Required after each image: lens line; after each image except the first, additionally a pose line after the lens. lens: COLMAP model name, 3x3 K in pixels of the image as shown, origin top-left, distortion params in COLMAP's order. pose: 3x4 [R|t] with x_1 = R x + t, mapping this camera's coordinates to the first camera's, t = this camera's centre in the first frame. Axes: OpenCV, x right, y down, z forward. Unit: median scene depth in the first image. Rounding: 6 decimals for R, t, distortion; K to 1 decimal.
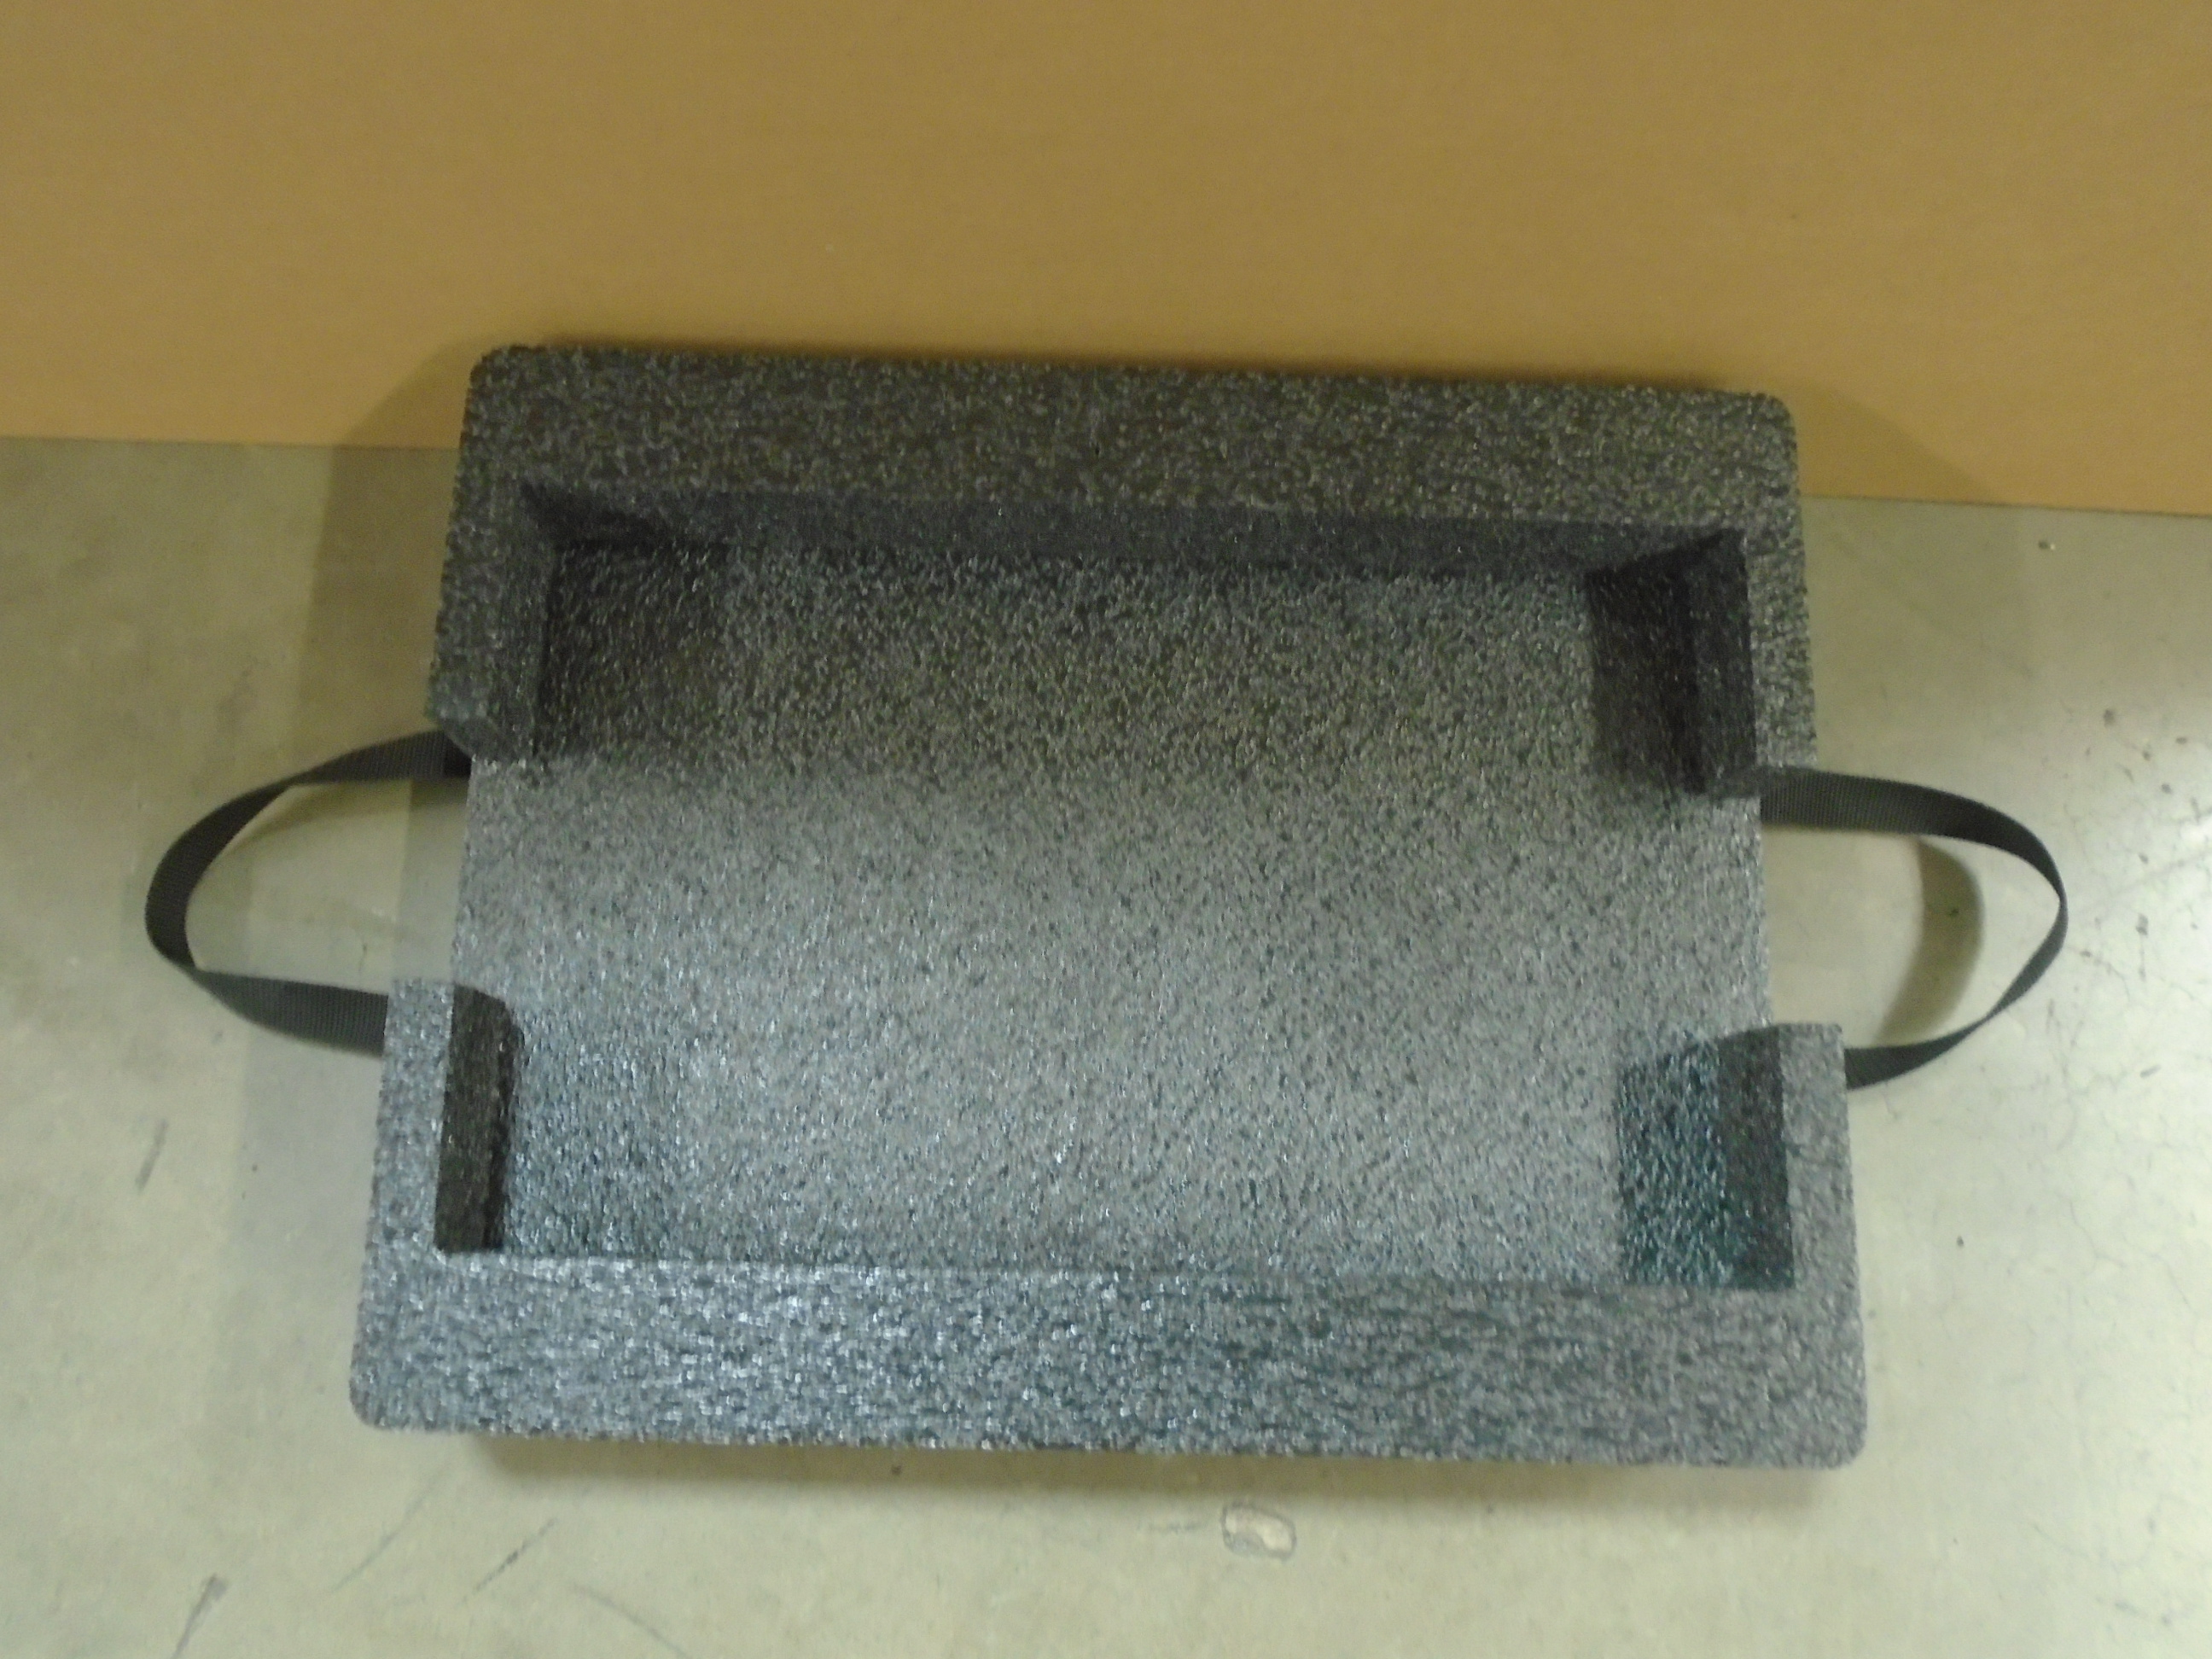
lens RADIAL K [[1695.1, 0, 1099.2], [0, 1695.1, 832.6], [0, 0, 1]] dist [0.001678, -0.006647]
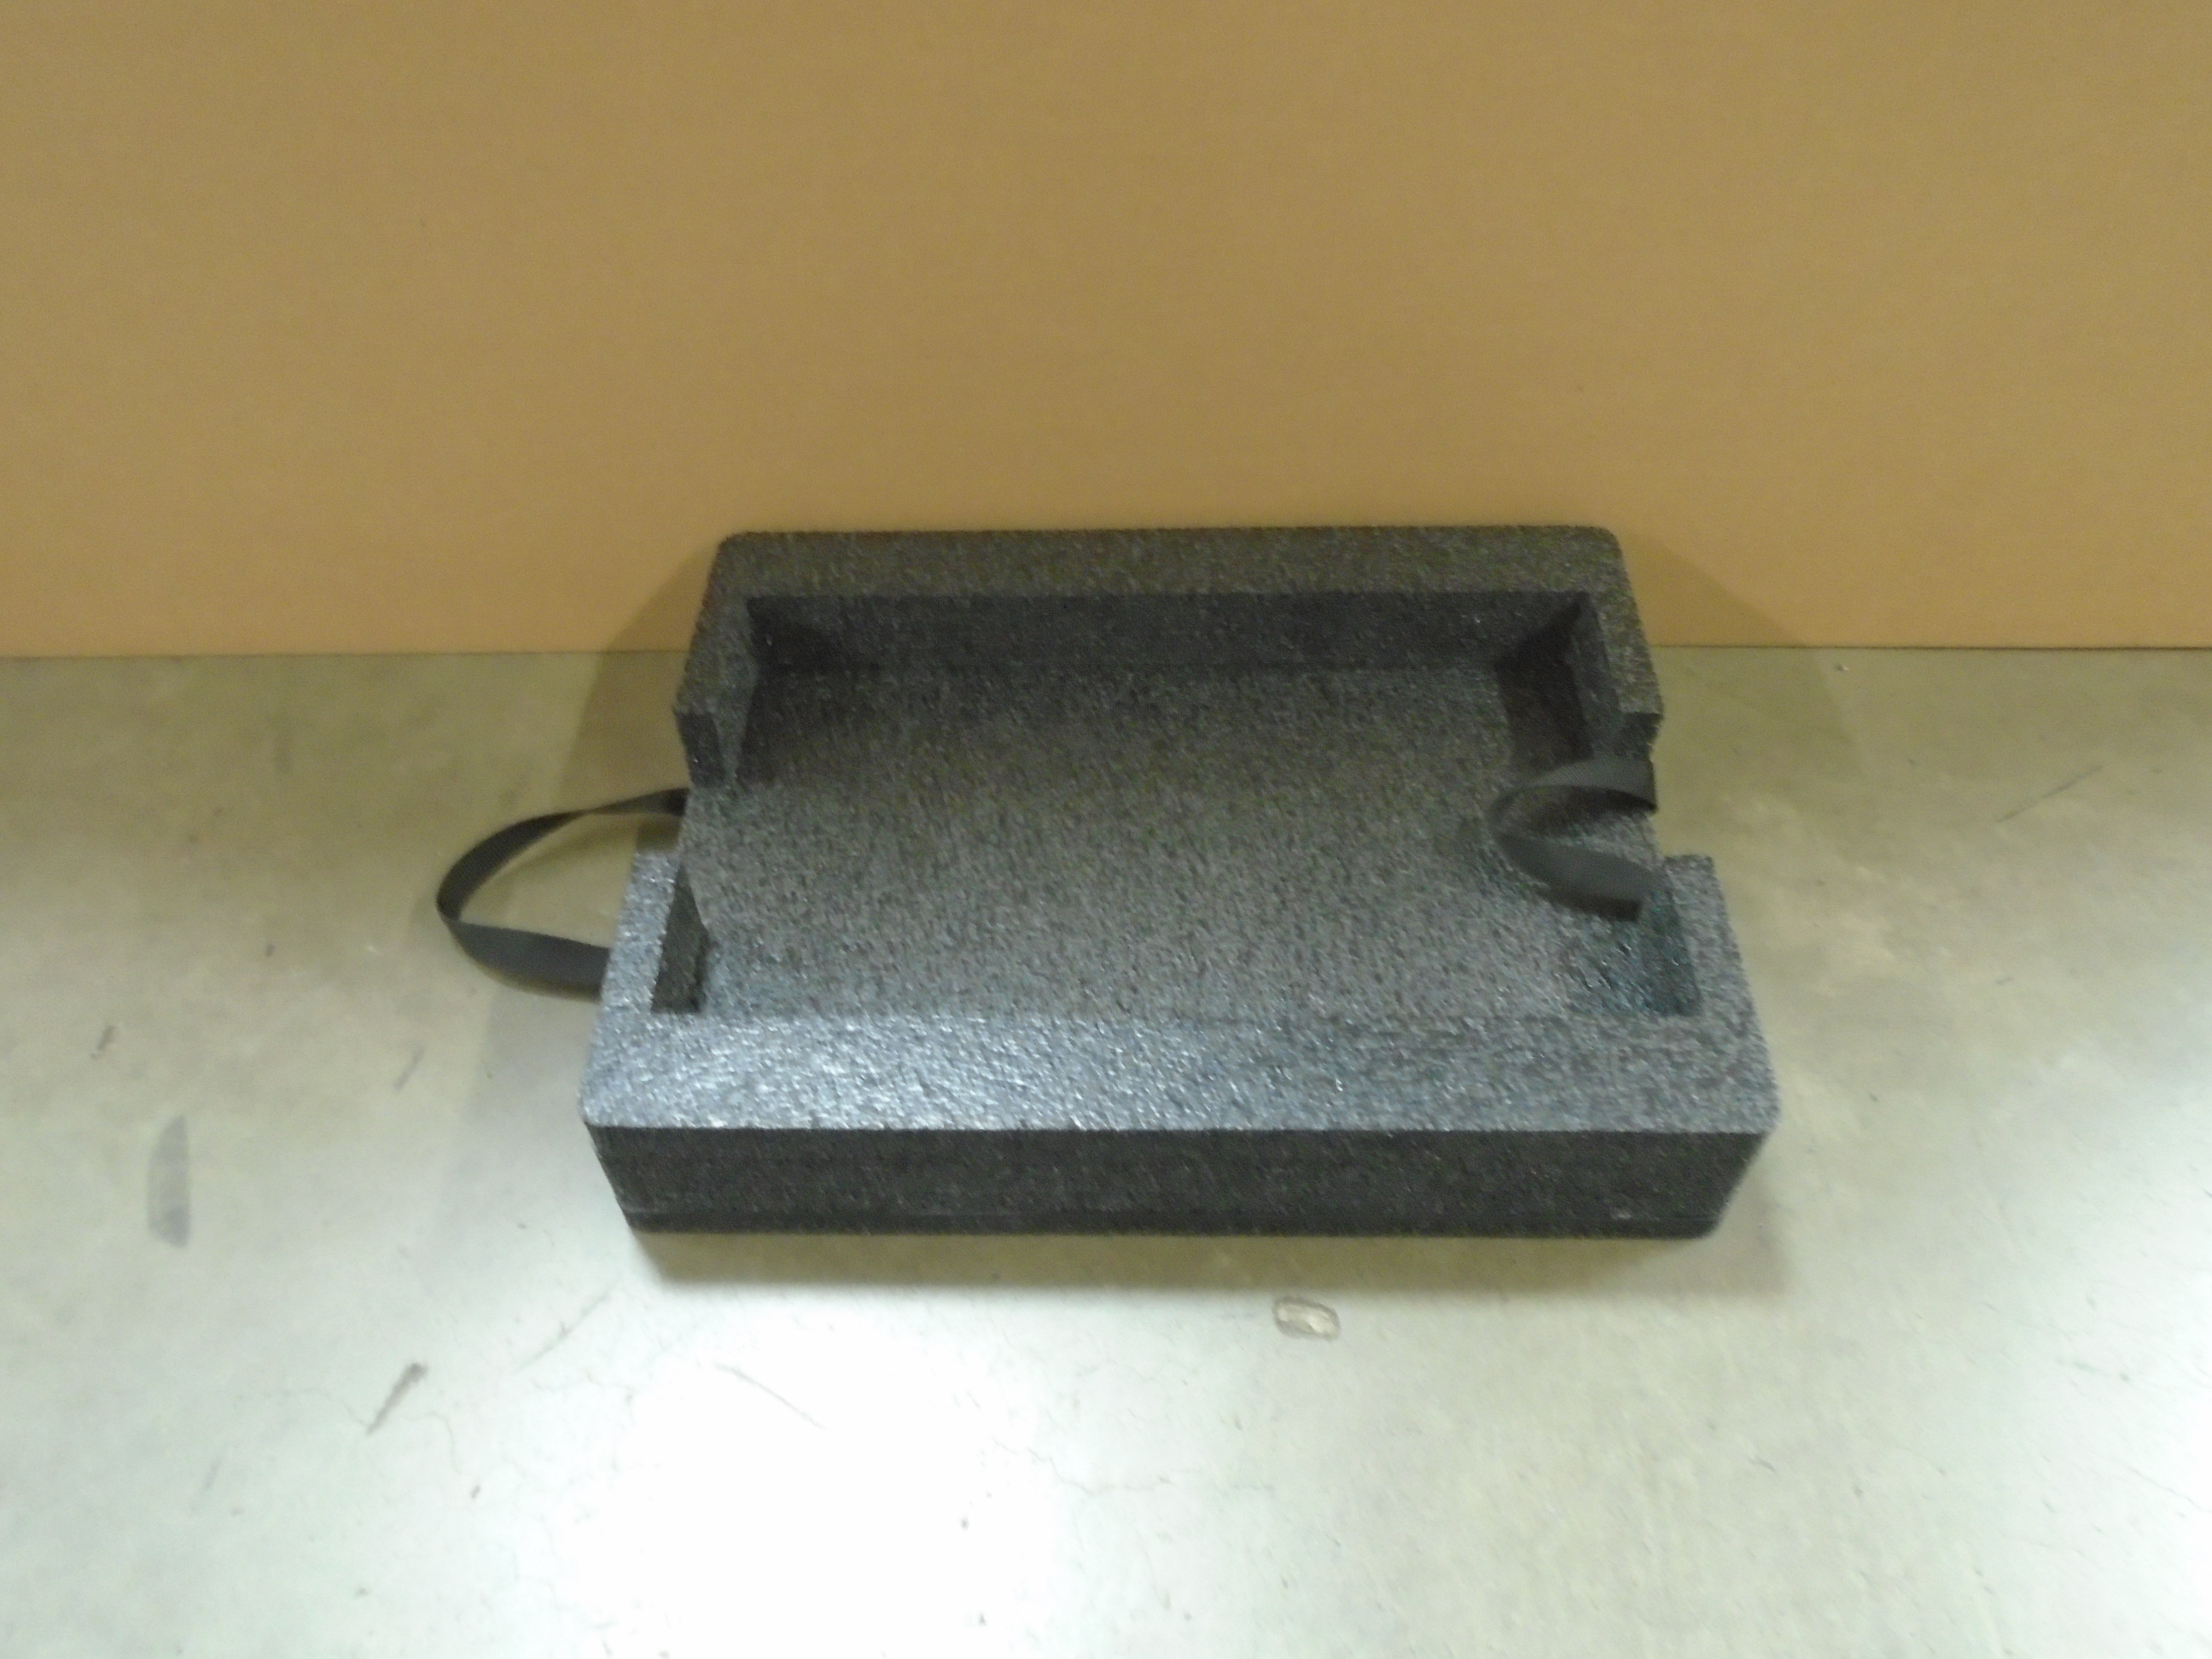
lens RADIAL K [[1695.1, 0, 1090.3], [0, 1695.1, 819.4], [0, 0, 1]] dist [0.001678, -0.006647]
pose [[0.999112, -0.032526, -0.026782, -0.011297], [0.015942, 0.880223, -0.474292, 0.636767], [0.039000, 0.473444, 0.879960, -0.181437]]
